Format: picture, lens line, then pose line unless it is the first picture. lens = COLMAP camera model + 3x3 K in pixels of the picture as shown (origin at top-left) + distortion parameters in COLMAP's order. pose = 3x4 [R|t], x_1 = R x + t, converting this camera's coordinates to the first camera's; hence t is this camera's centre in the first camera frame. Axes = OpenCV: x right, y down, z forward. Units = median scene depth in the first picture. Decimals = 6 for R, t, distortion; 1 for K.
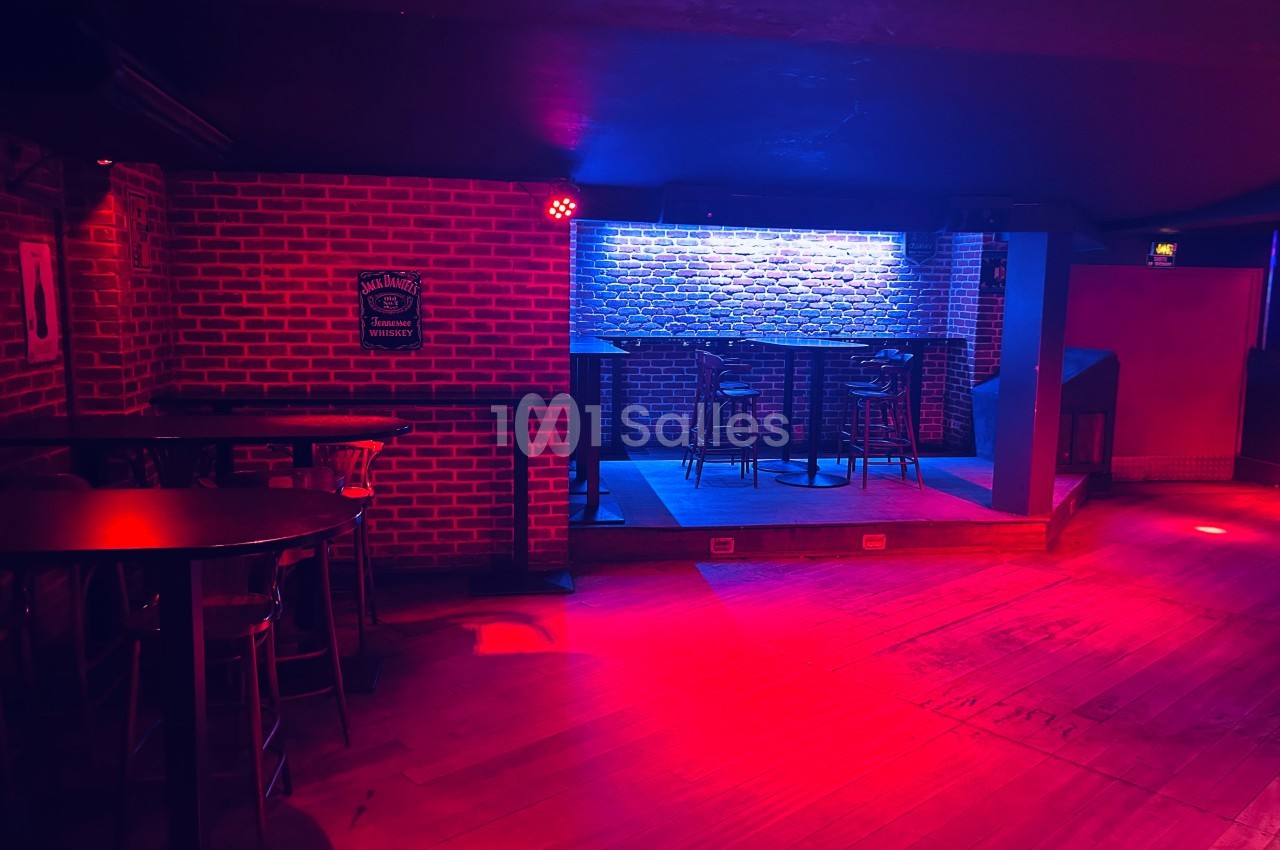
lens RADIAL K [[944.6, 0, 640.0], [0, 944.6, 425.0], [0, 0, 1]] dist [0.005163, -0.008634]
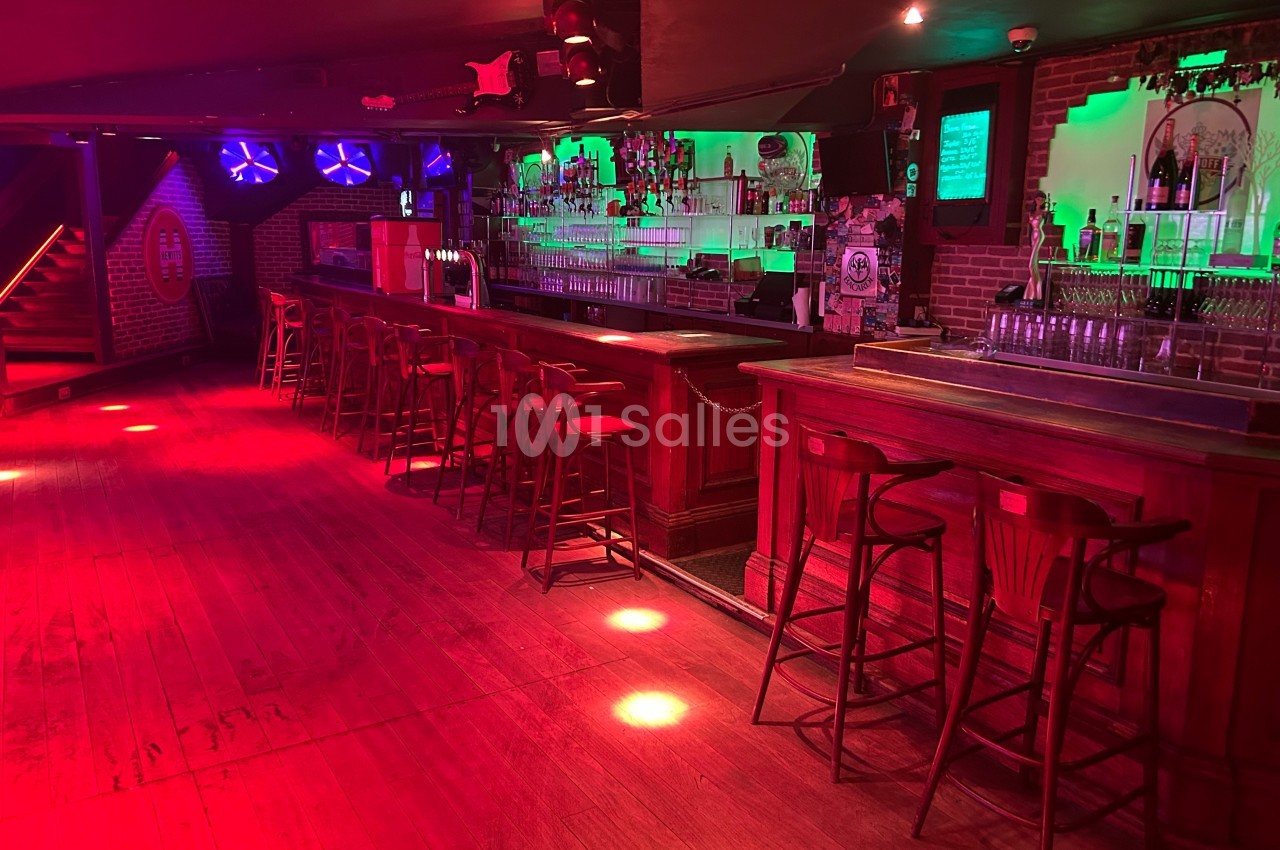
lens RADIAL K [[943.2, 0, 644.1], [0, 943.2, 407.2], [0, 0, 1]] dist [0.071961, -0.103991]
pose [[0.146111, -0.181688, 0.972441, -0.118870], [0.112765, 0.979642, 0.166091, -0.023494], [-0.982820, 0.085390, 0.163624, 0.198289]]
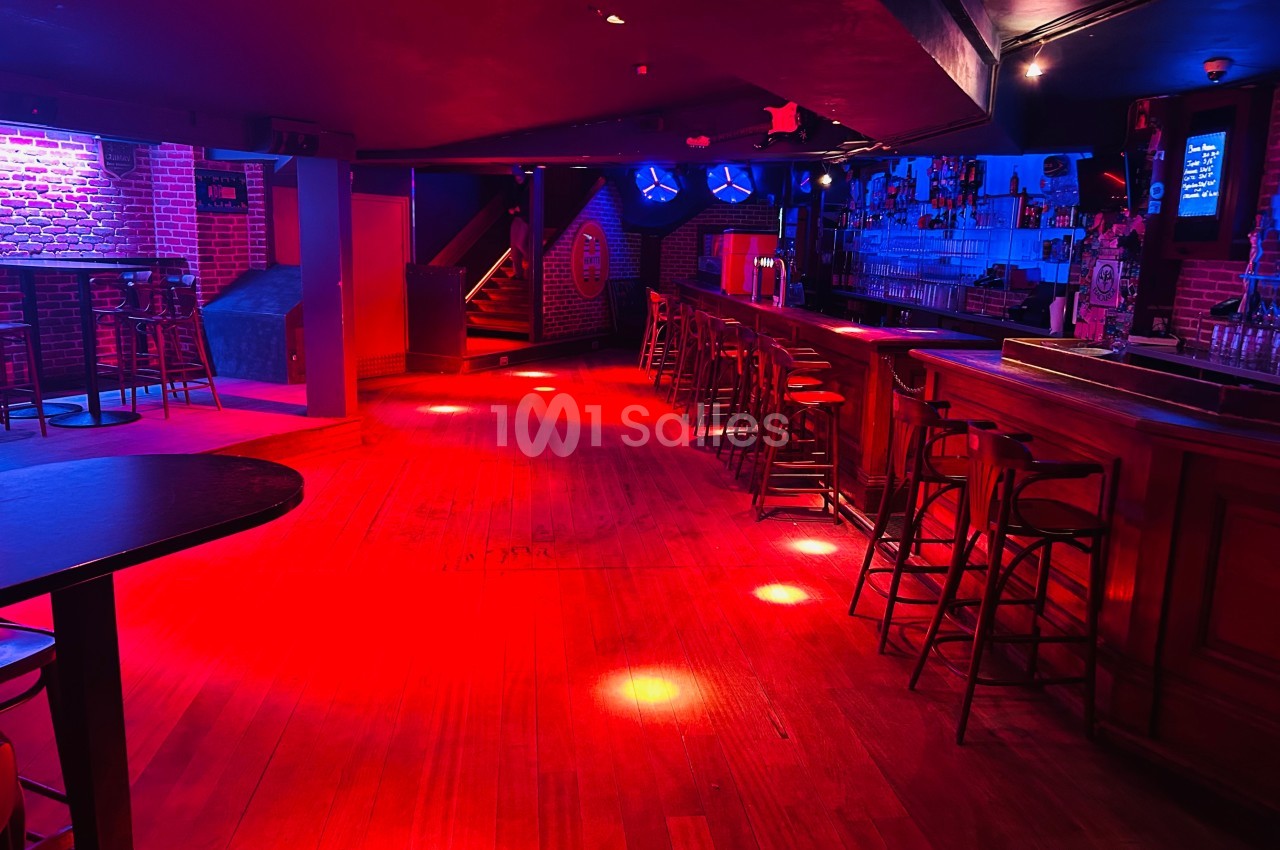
lens RADIAL K [[944.6, 0, 640.0], [0, 944.6, 425.0], [0, 0, 1]] dist [0.005163, -0.008634]
pose [[0.564088, -0.153009, 0.811415, -0.209323], [0.083836, 0.988216, 0.128066, -0.006088], [-0.821448, -0.004215, 0.570268, 0.050538]]
